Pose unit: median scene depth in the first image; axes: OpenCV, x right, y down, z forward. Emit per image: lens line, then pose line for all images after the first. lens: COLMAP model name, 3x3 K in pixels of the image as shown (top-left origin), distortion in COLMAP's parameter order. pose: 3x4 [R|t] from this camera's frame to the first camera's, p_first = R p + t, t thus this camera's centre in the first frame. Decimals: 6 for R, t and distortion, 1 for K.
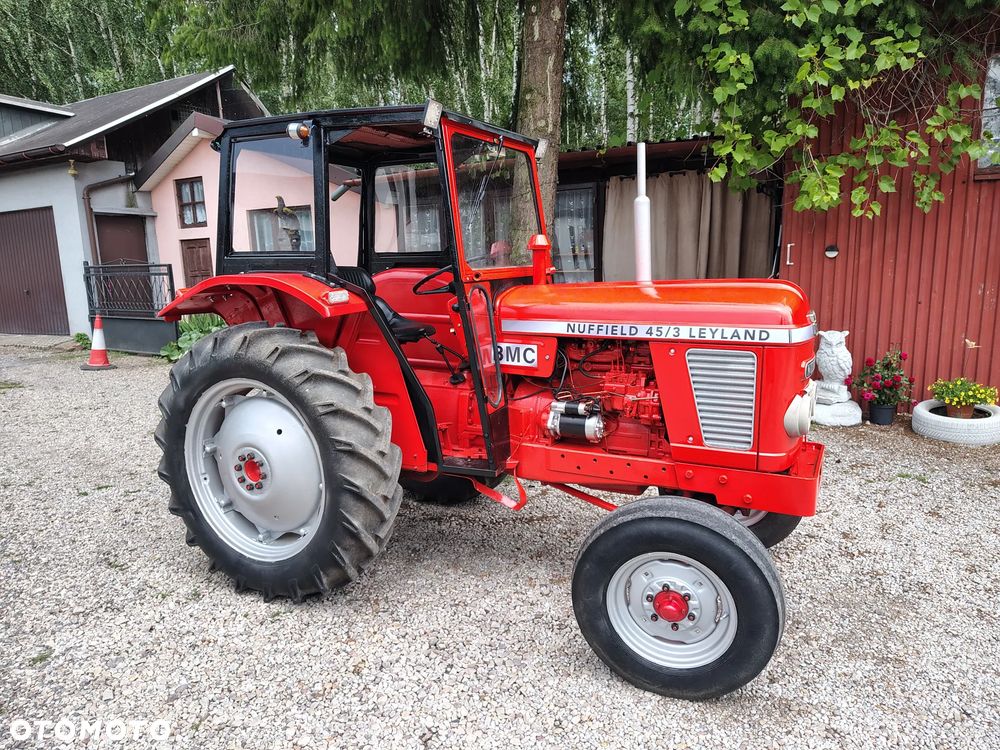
lens RADIAL K [[693.1, 0, 501.2], [0, 693.1, 382.7], [0, 0, 1]] dist [0.032404, -0.027677]
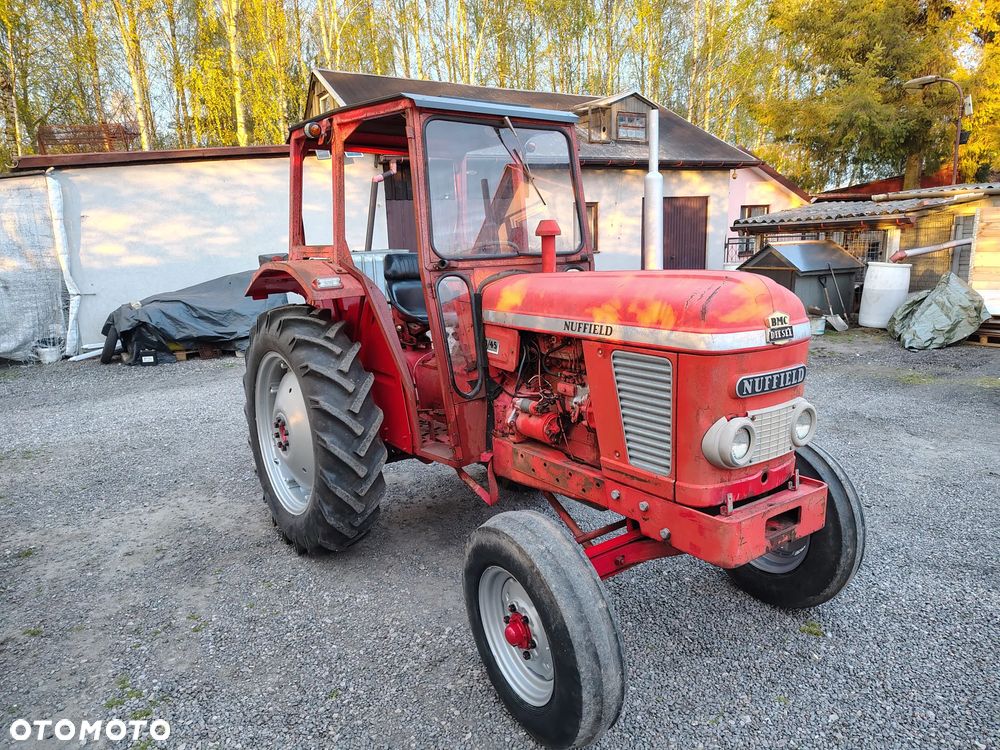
lens RADIAL K [[693.1, 0, 501.9], [0, 693.1, 380.7], [0, 0, 1]] dist [0.032404, -0.027677]
pose [[0.888791, 0.080483, -0.451191, 0.481810], [-0.068635, 0.996732, 0.042595, -0.034598], [0.453144, -0.006891, 0.891411, 0.153742]]
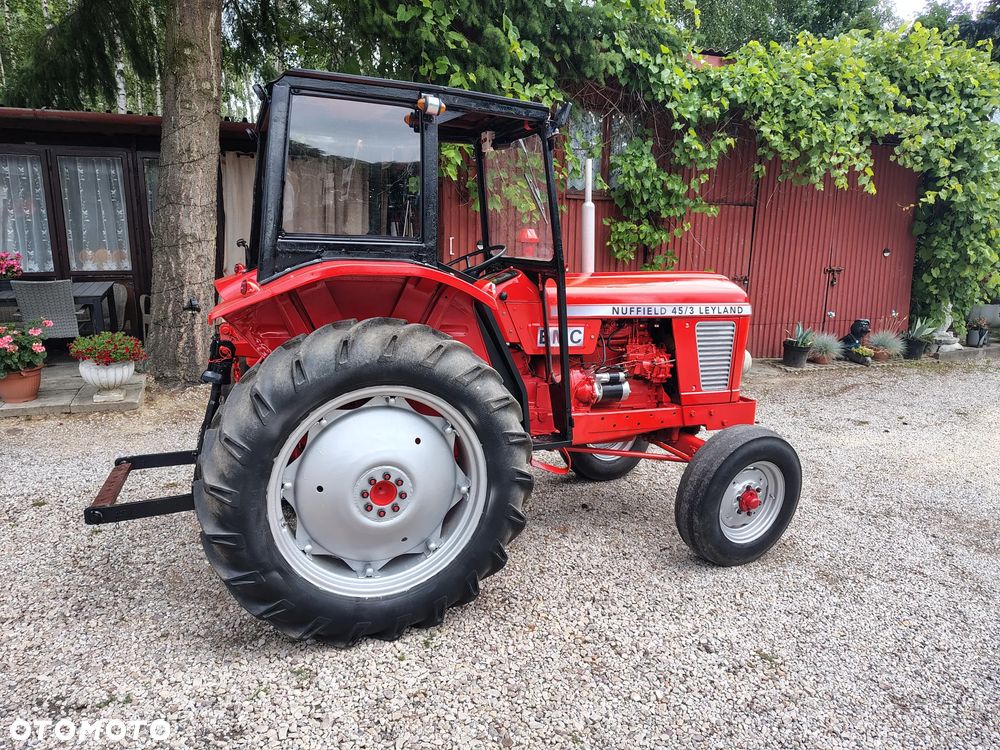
lens RADIAL K [[693.1, 0, 497.0], [0, 693.1, 375.4], [0, 0, 1]] dist [0.032404, -0.027677]
pose [[0.662700, -0.107591, 0.741116, -0.937295], [0.095202, 0.993700, 0.059130, -0.057408], [-0.742809, 0.031370, 0.668768, 0.341943]]
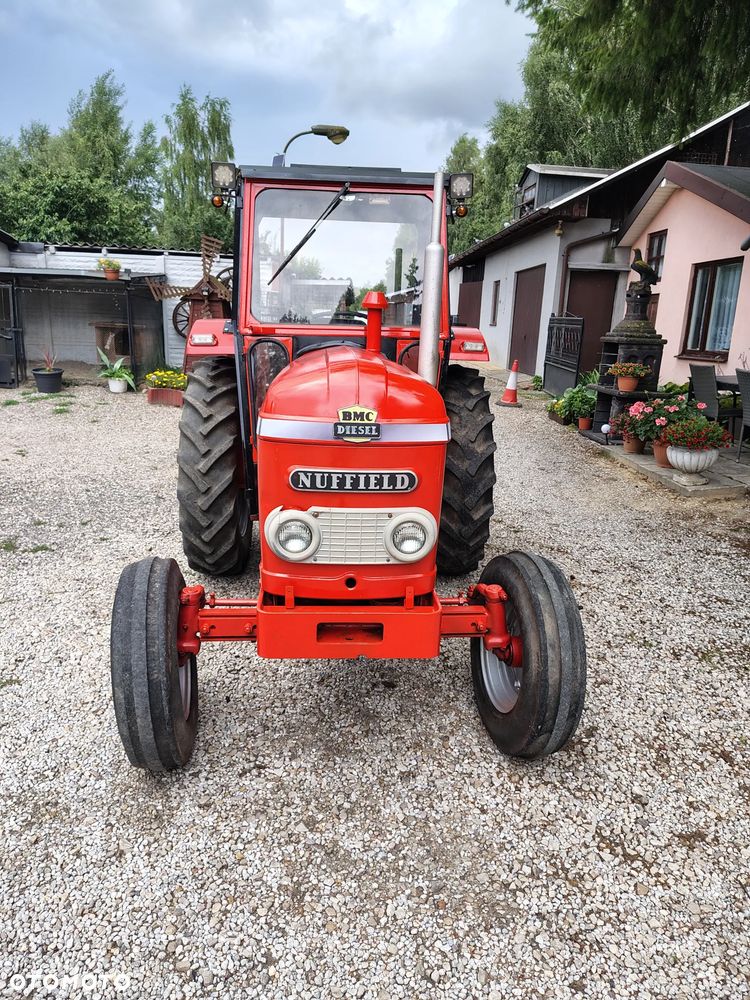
lens RADIAL K [[693.1, 0, 377.4], [0, 693.1, 500.6], [0, 0, 1]] dist [0.032404, -0.027677]
pose [[0.513062, 0.263087, -0.817039, 0.948023], [-0.194129, 0.962771, 0.188110, -0.130660], [0.836111, 0.062098, 0.545035, 0.573299]]
